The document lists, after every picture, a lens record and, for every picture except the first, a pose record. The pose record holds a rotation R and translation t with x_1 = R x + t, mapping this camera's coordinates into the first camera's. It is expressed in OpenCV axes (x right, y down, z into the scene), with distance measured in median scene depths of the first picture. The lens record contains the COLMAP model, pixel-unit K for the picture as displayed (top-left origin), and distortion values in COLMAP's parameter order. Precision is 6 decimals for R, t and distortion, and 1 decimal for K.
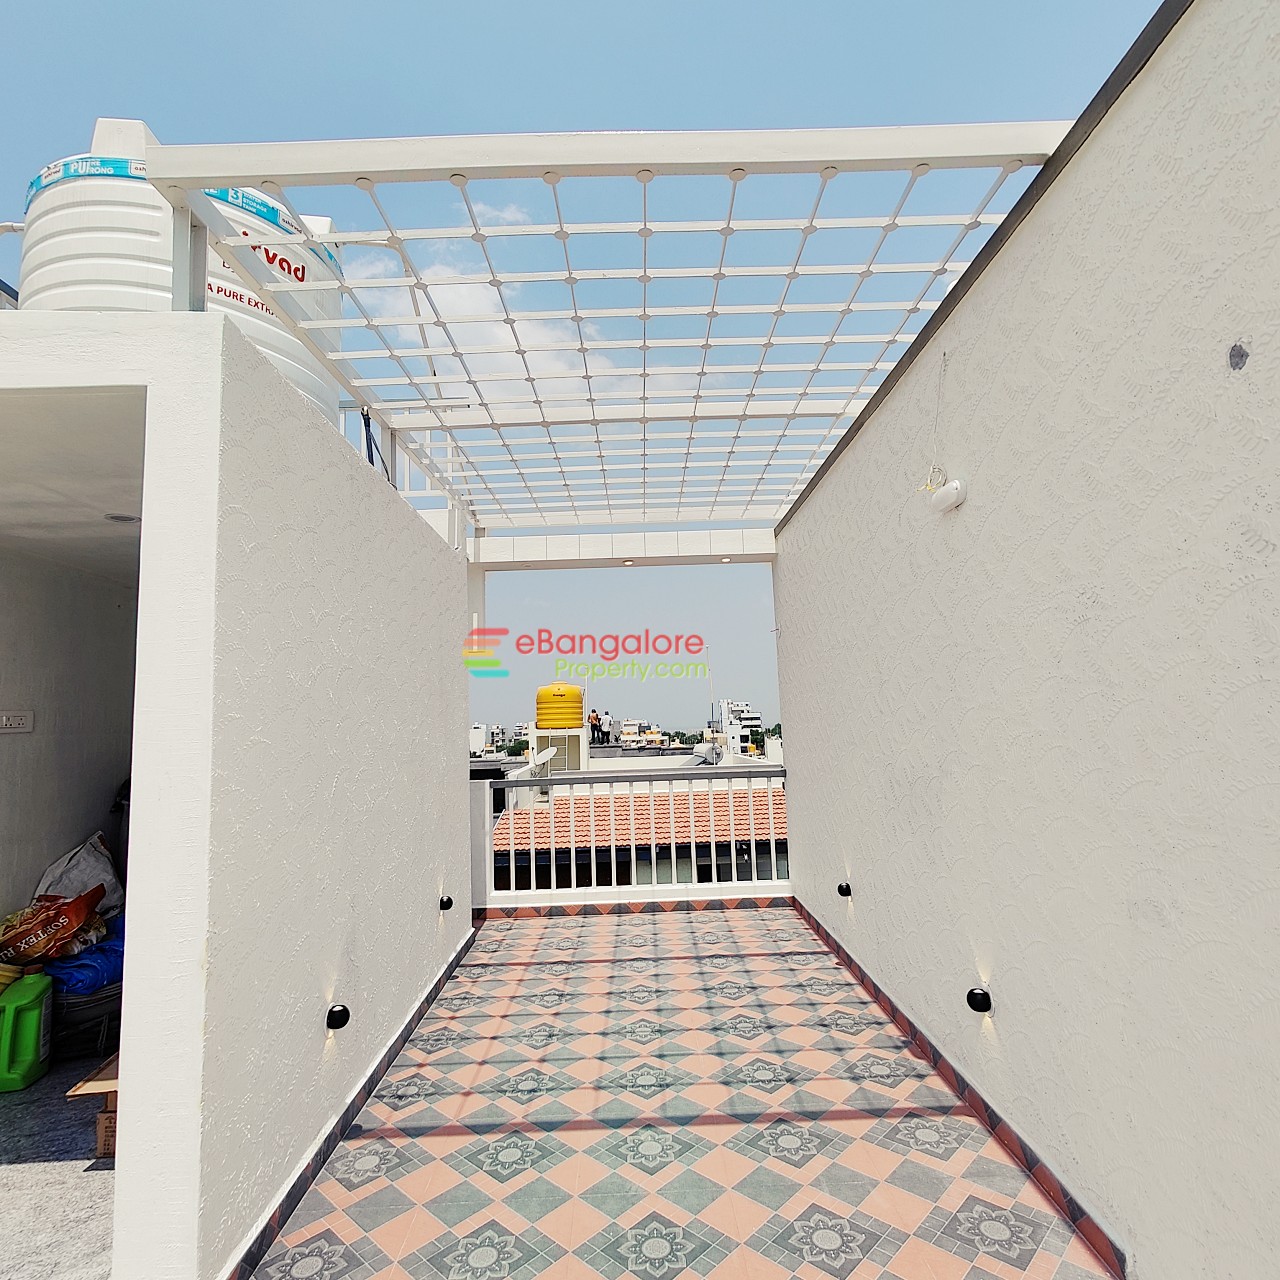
lens RADIAL K [[747.7, 0, 633.7], [0, 747.7, 639.7], [0, 0, 1]] dist [-0.000332, 0.005142]
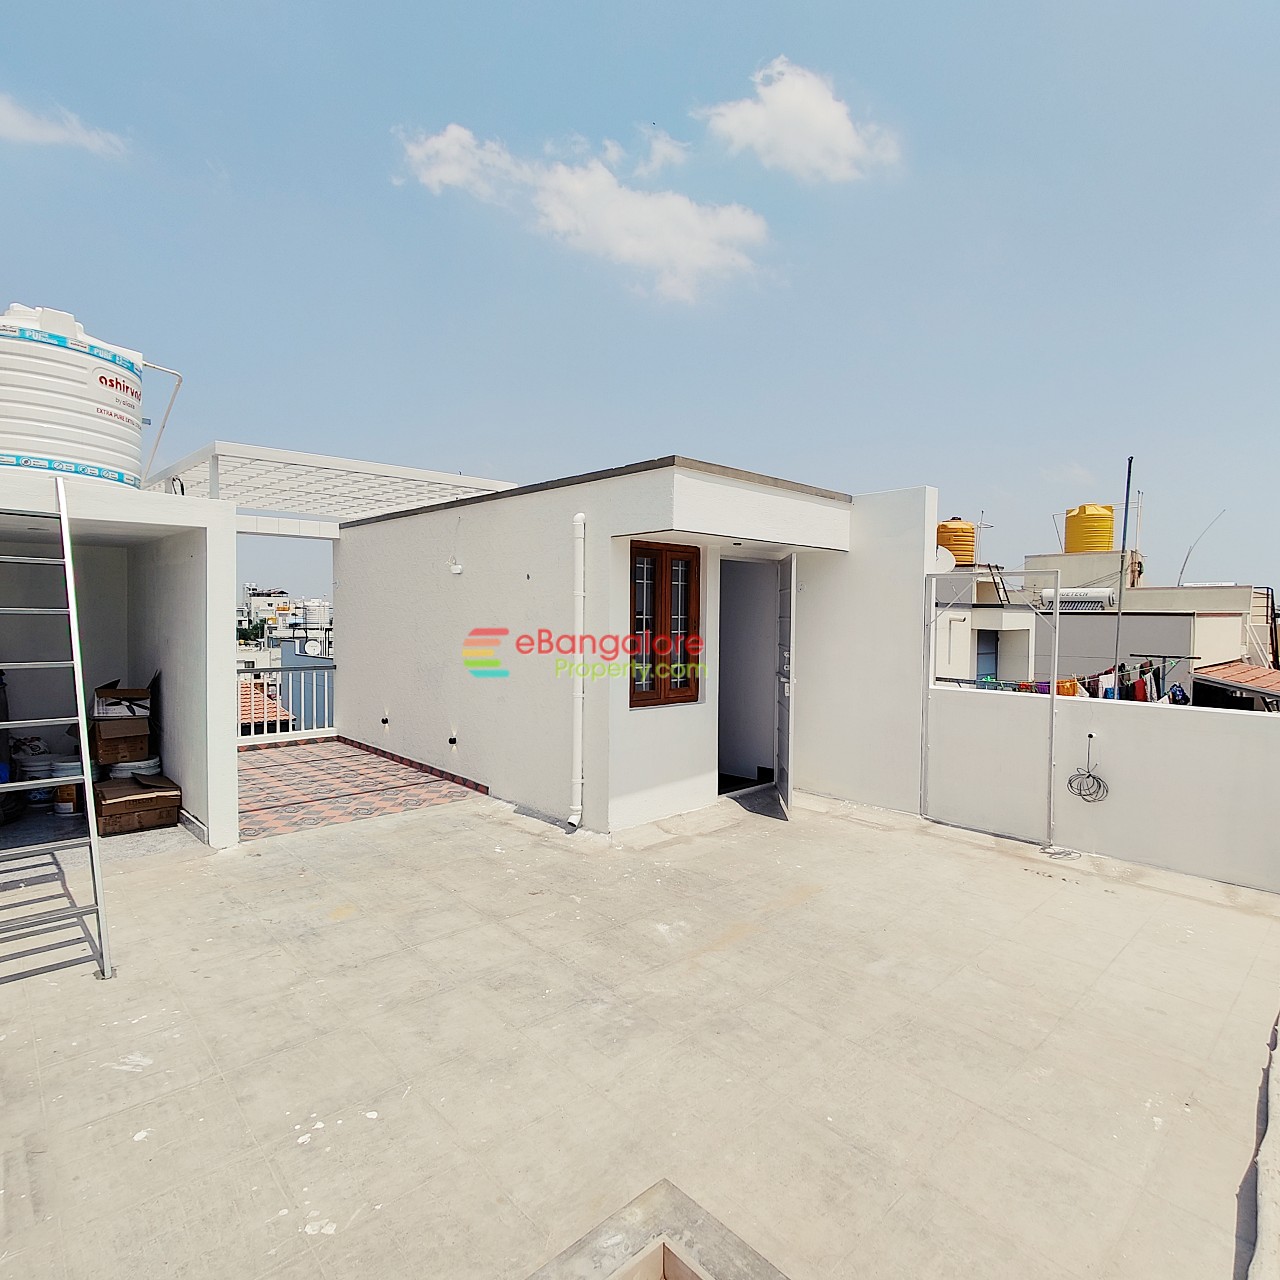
lens RADIAL K [[747.7, 0, 638.9], [0, 747.7, 638.5], [0, 0, 1]] dist [-0.000332, 0.005142]
pose [[0.734520, 0.018377, 0.678338, -0.664758], [-0.107363, 0.990190, 0.089429, -0.170580], [-0.670040, -0.138516, 0.729287, -1.048530]]
